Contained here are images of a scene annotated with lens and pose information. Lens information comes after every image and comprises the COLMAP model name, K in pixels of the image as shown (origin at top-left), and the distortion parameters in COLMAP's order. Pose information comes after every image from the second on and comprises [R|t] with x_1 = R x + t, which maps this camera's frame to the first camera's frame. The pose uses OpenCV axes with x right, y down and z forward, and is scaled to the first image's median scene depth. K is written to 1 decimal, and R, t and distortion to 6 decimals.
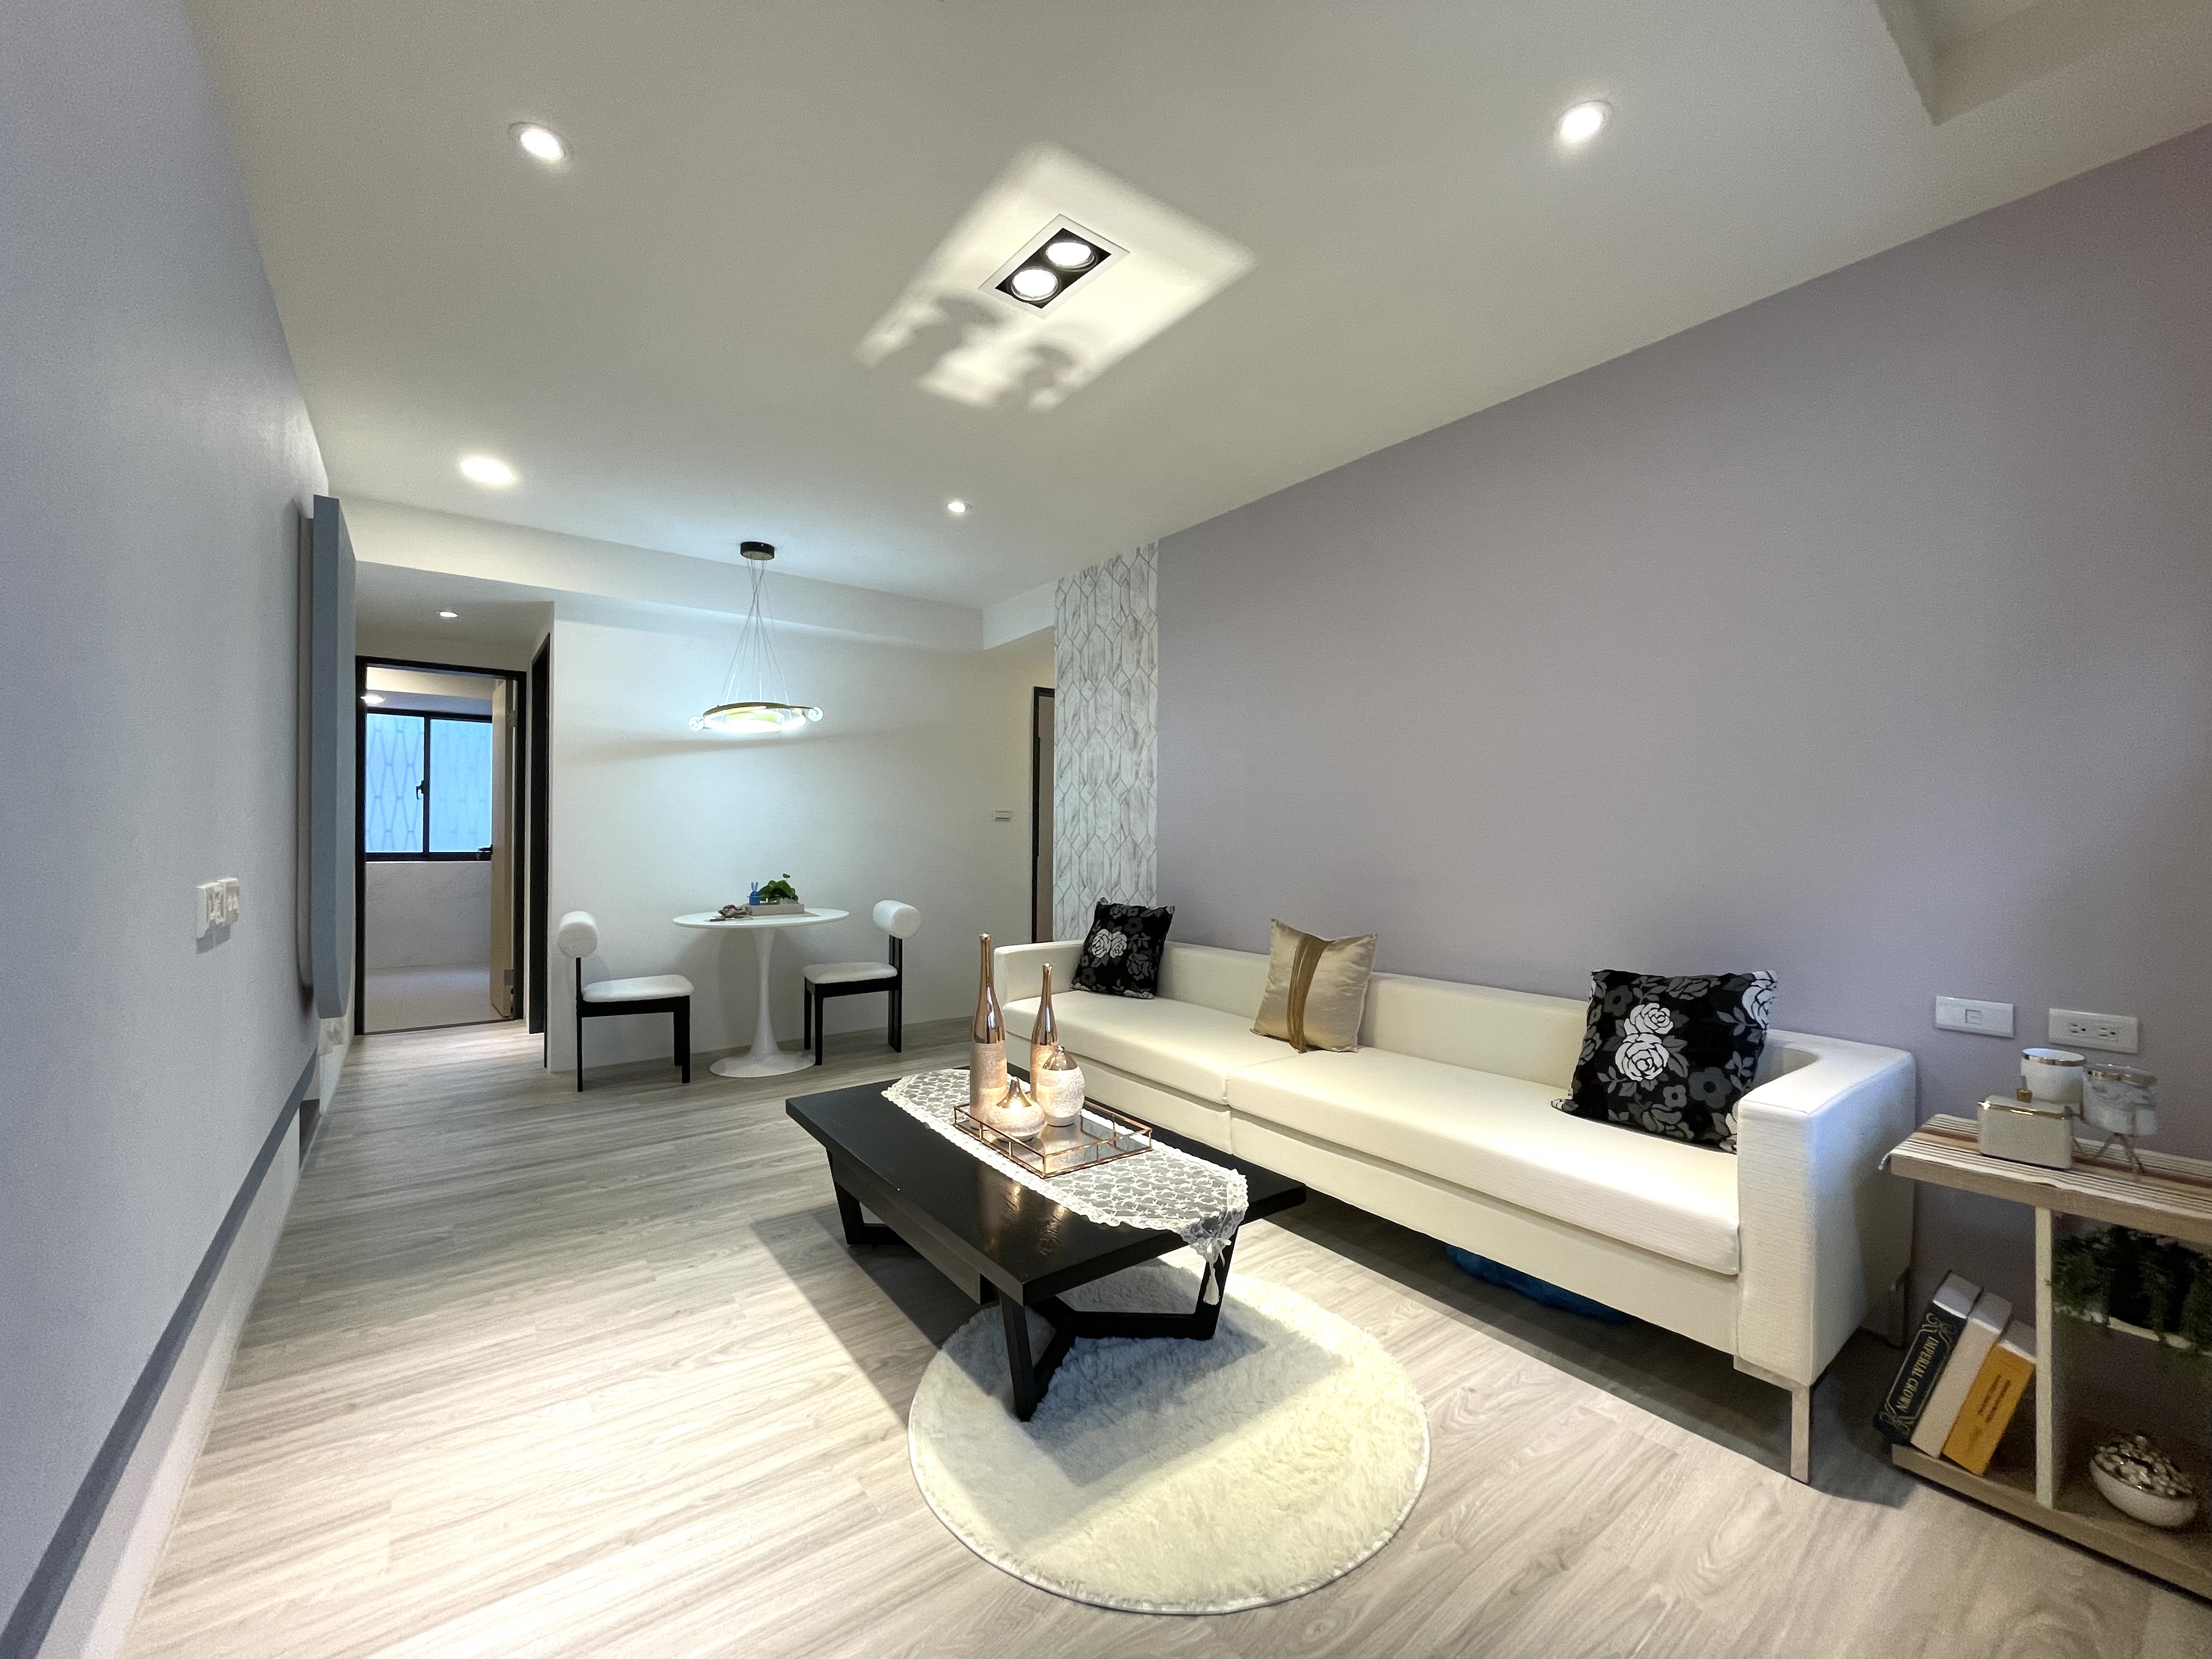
lens RADIAL K [[892.1, 0, 1111.3], [0, 892.1, 835.3], [0, 0, 1]] dist [-0.000331, -0.002048]
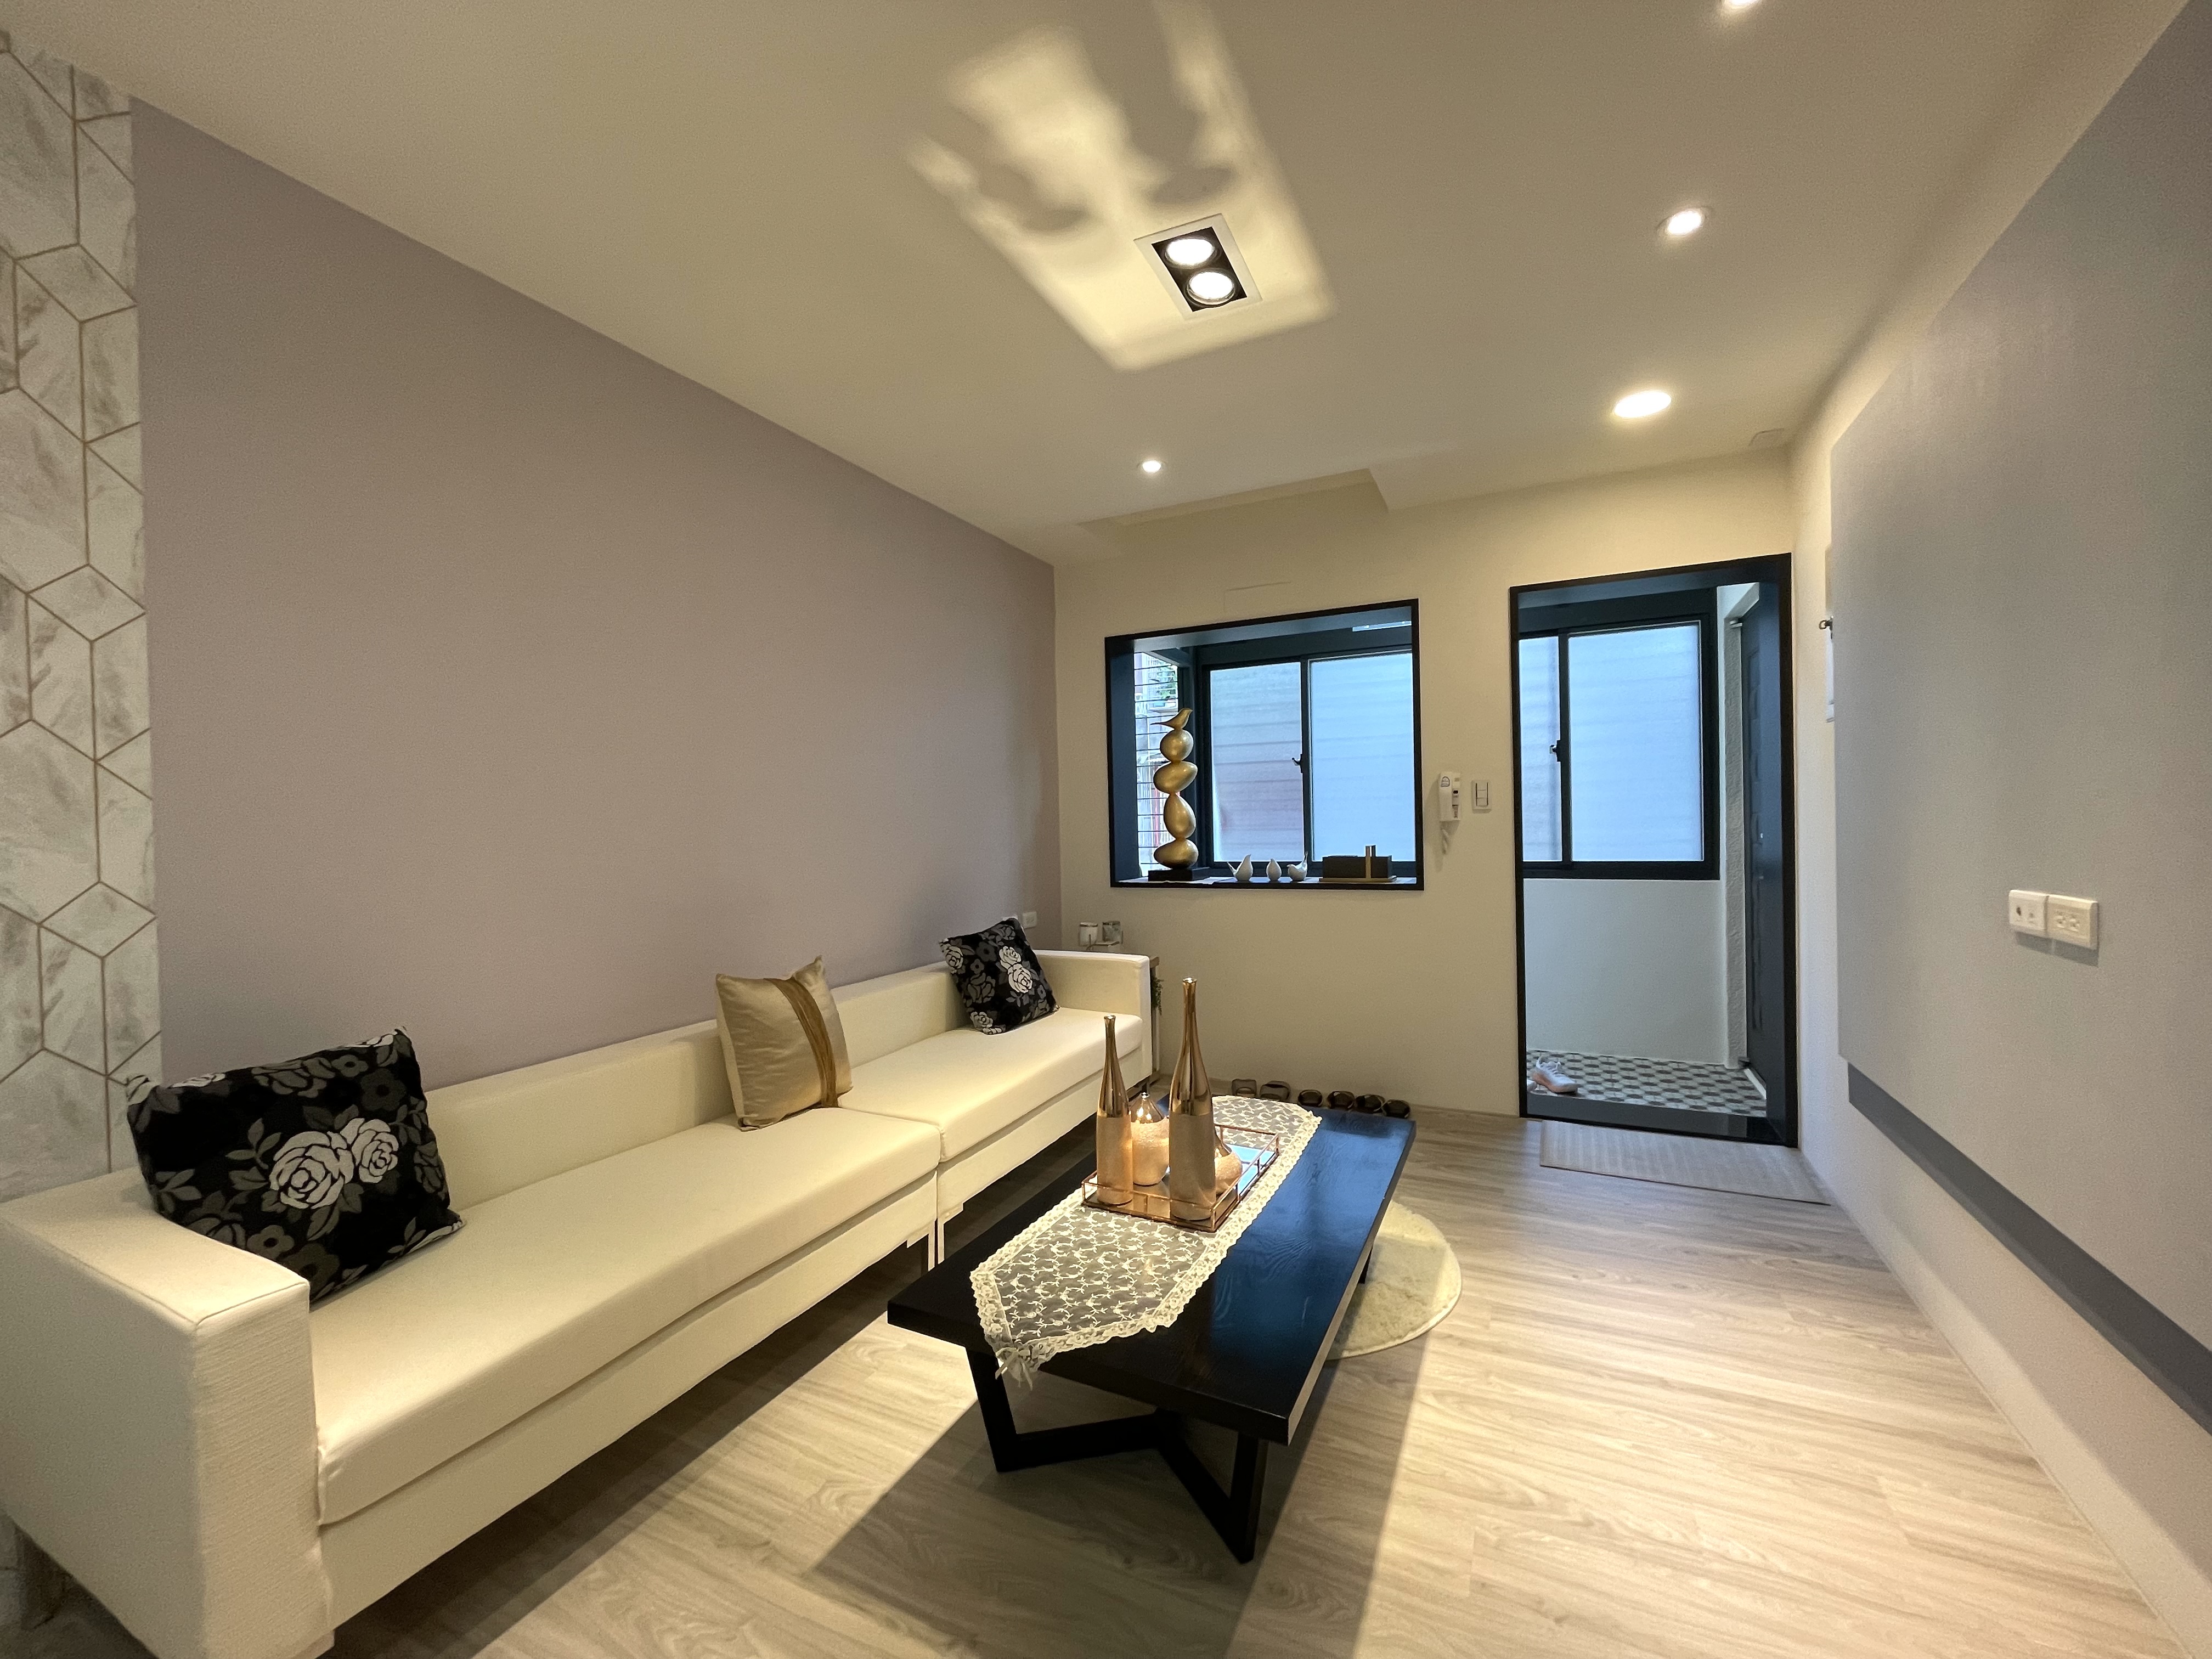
lens RADIAL K [[892.1, 0, 1111.3], [0, 892.1, 835.3], [0, 0, 1]] dist [-0.000331, -0.002048]
pose [[-0.456842, -0.009116, 0.889501, -0.724151], [0.019519, 0.999604, 0.020269, -0.031954], [-0.889334, 0.026622, -0.456483, 1.254811]]
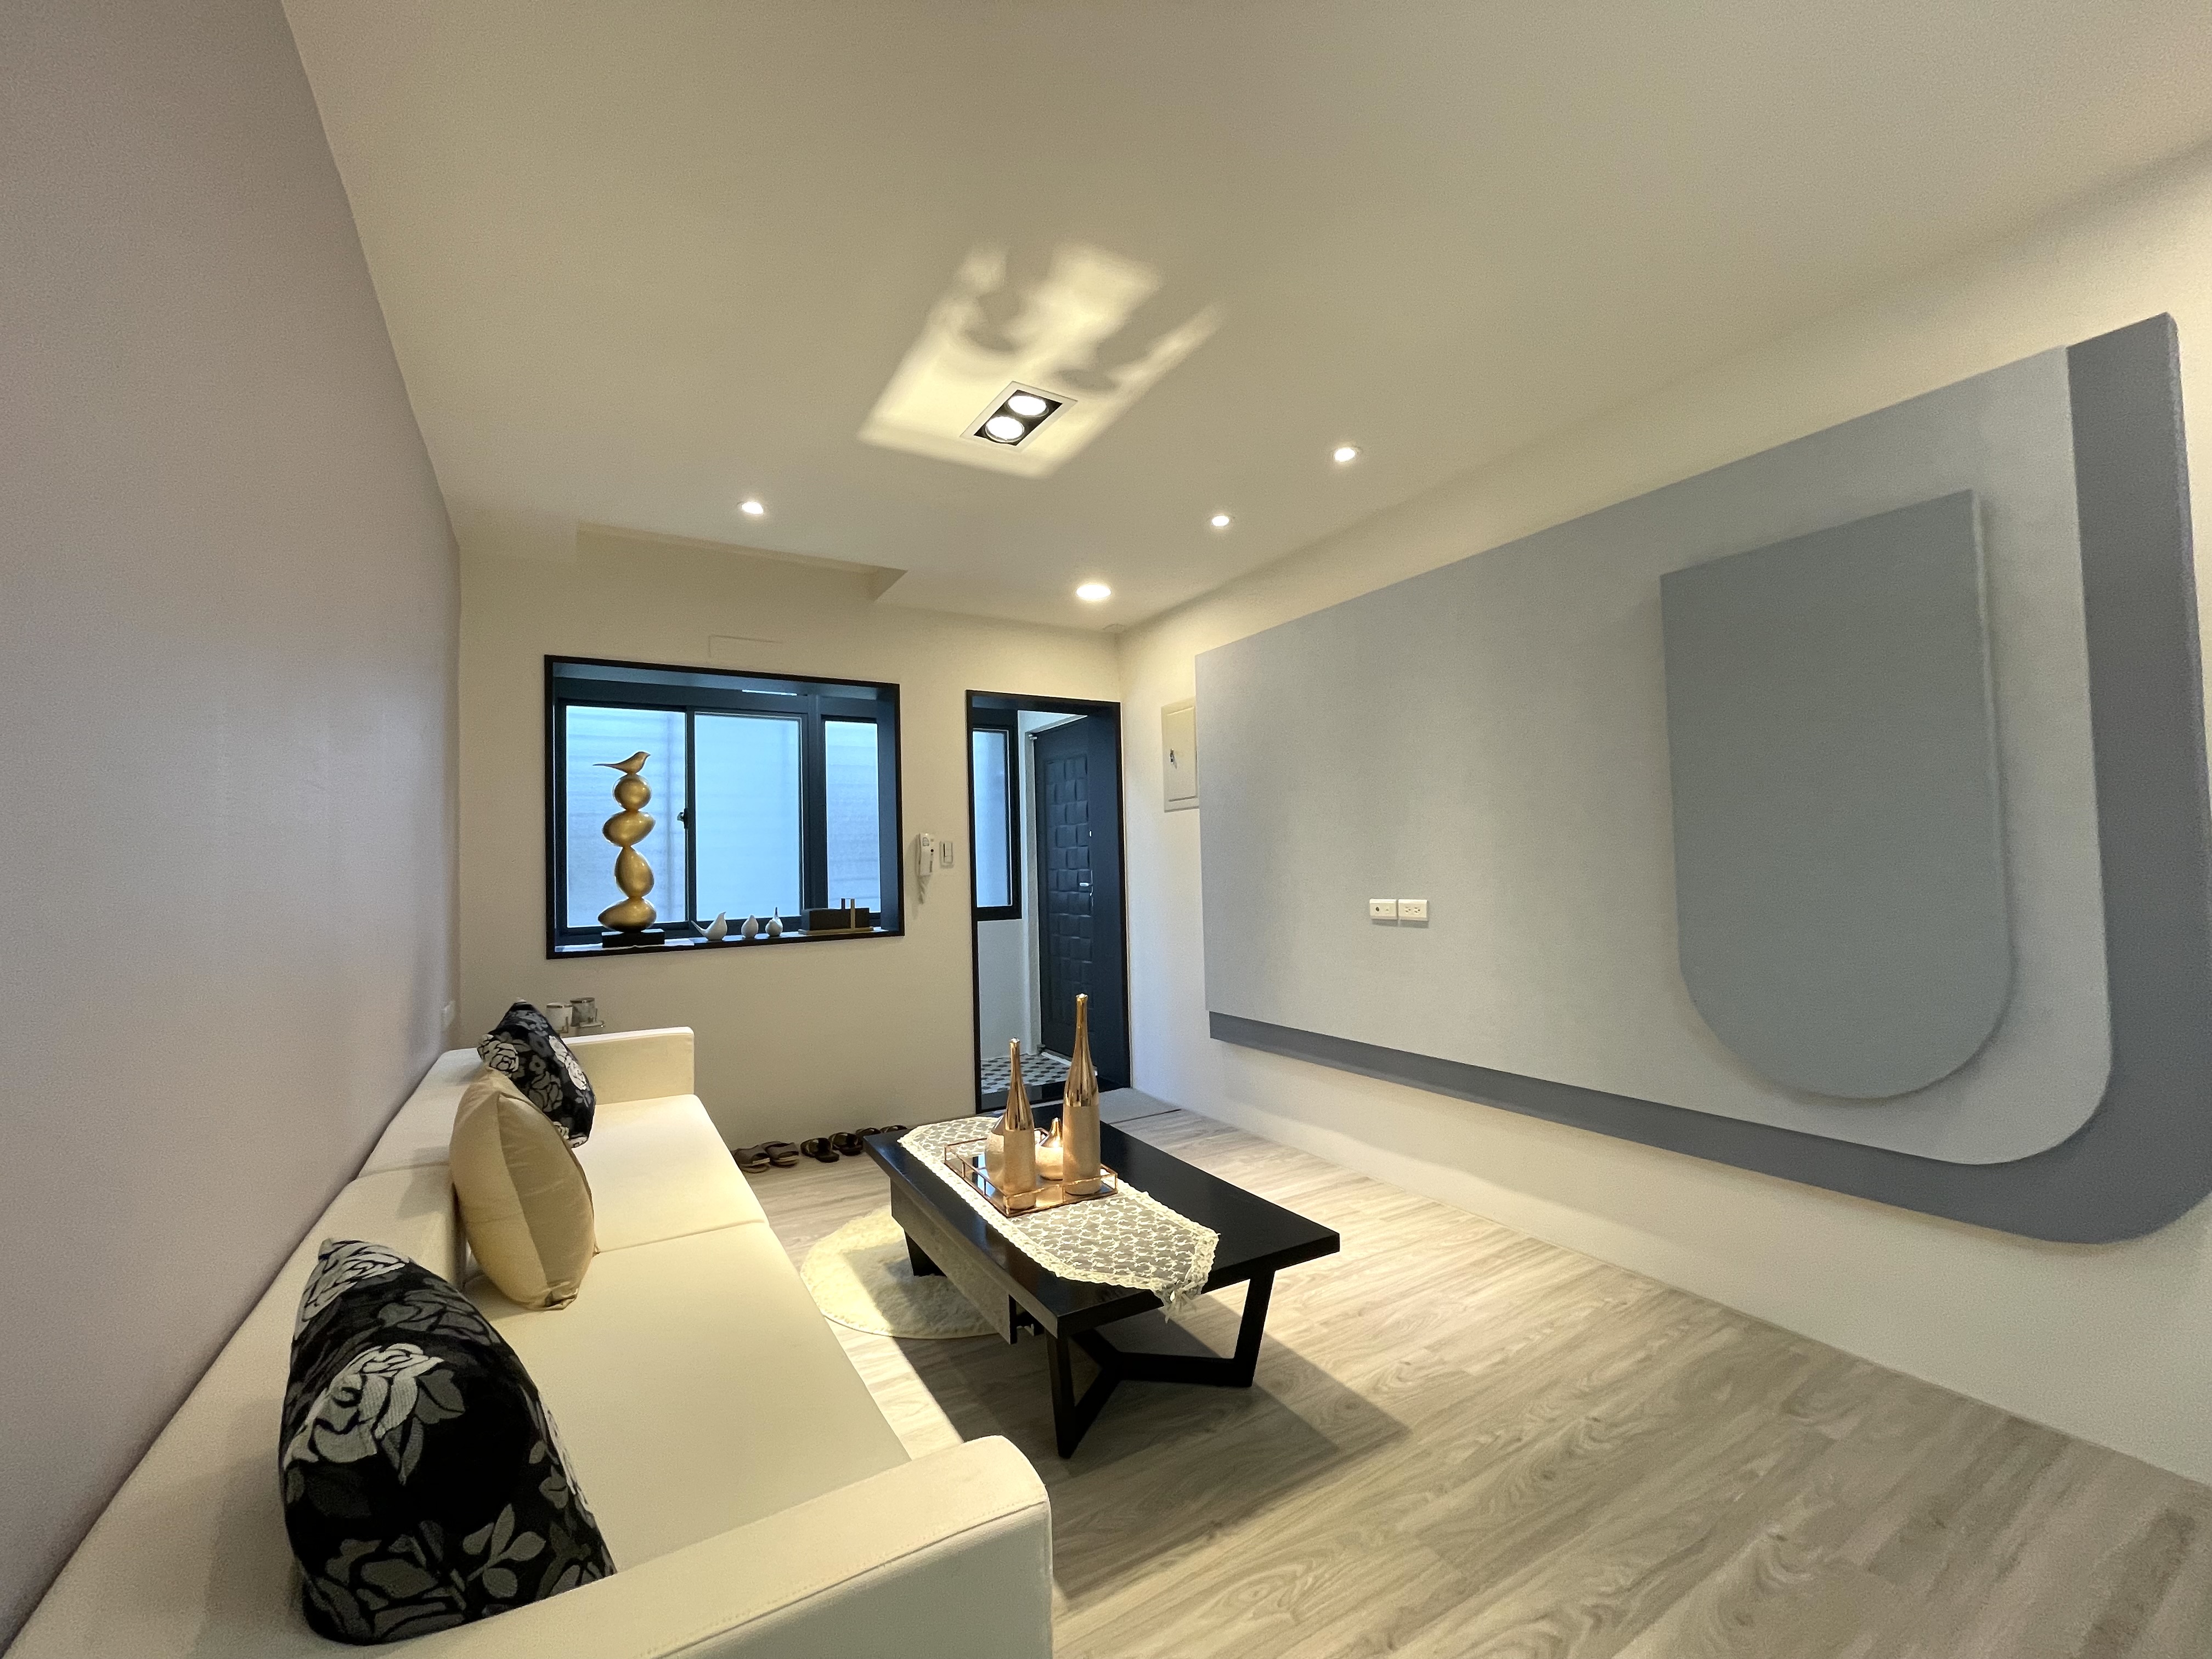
lens RADIAL K [[892.1, 0, 1111.3], [0, 892.1, 835.3], [0, 0, 1]] dist [-0.000331, -0.002048]
pose [[-0.994441, 0.022417, 0.102882, -0.245841], [0.019202, 0.999299, -0.032127, -0.029741], [-0.103530, -0.029973, -0.994175, 1.747153]]
